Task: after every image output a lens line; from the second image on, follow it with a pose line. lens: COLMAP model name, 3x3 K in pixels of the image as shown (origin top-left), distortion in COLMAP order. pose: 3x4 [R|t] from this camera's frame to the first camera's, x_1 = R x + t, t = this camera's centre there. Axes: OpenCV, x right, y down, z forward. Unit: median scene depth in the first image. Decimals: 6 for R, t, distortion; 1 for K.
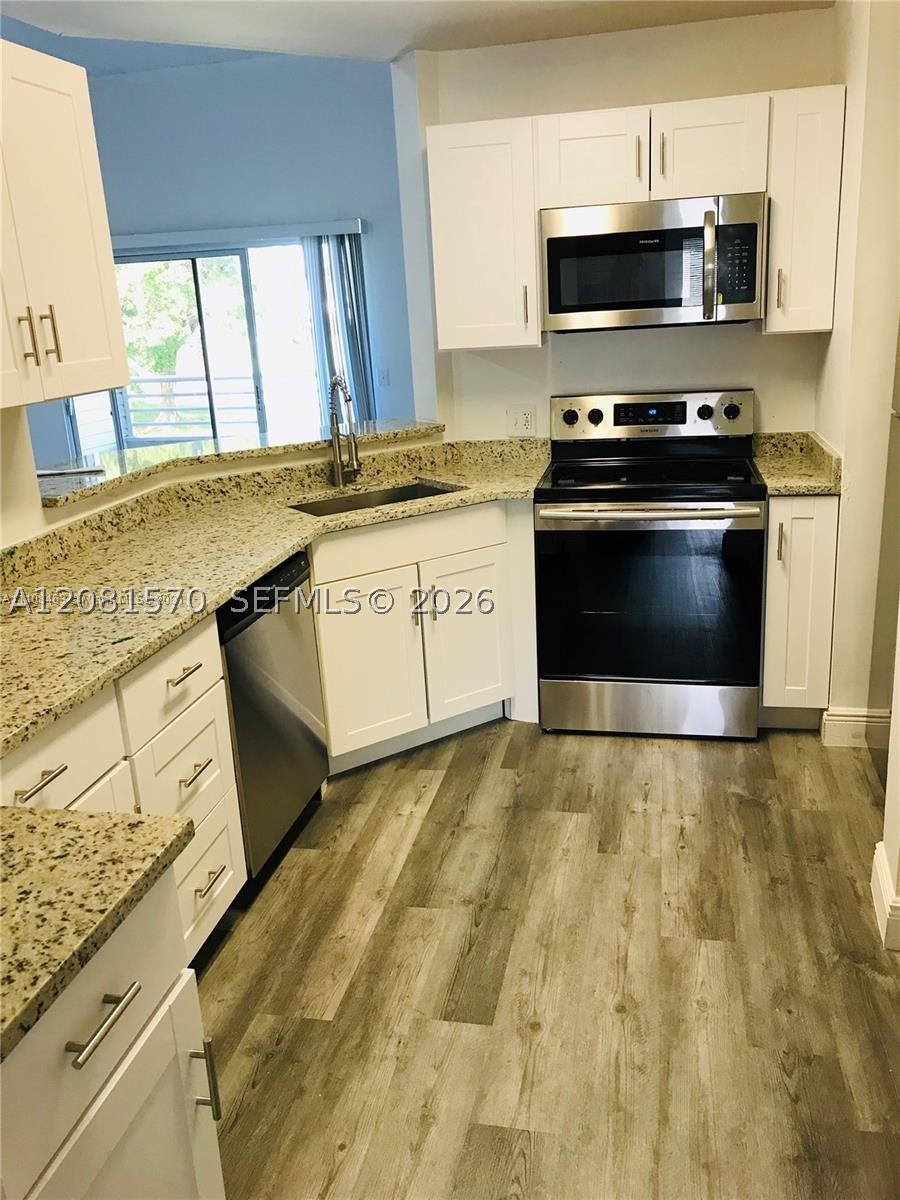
lens RADIAL K [[983.7, 0, 450.6], [0, 983.7, 593.7], [0, 0, 1]] dist [0.045734, -0.065597]
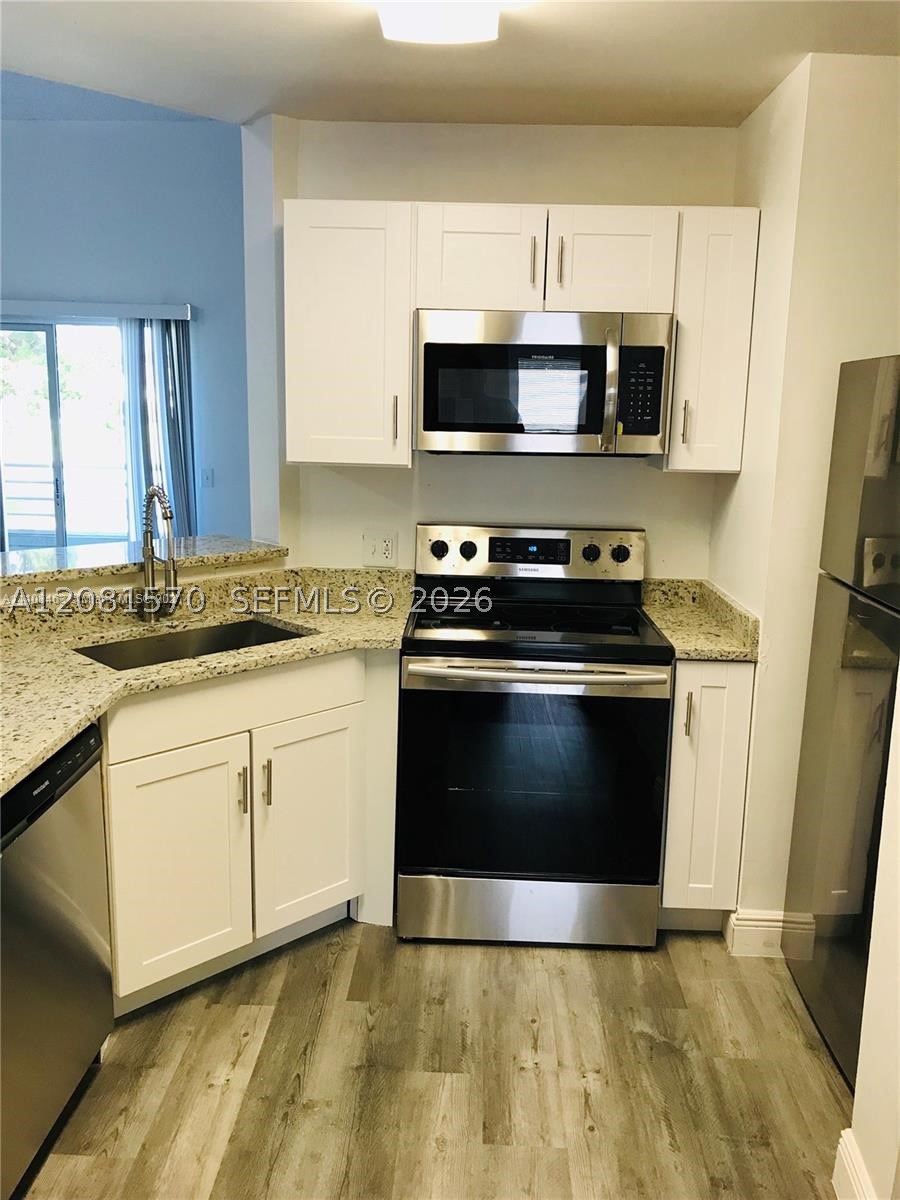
lens RADIAL K [[983.7, 0, 453.7], [0, 983.7, 592.6], [0, 0, 1]] dist [0.045734, -0.065597]
pose [[0.981223, 0.043799, 0.187840, -0.026177], [-0.024671, 0.994377, -0.102988, -0.060863], [-0.191294, 0.096420, 0.976785, 0.193603]]
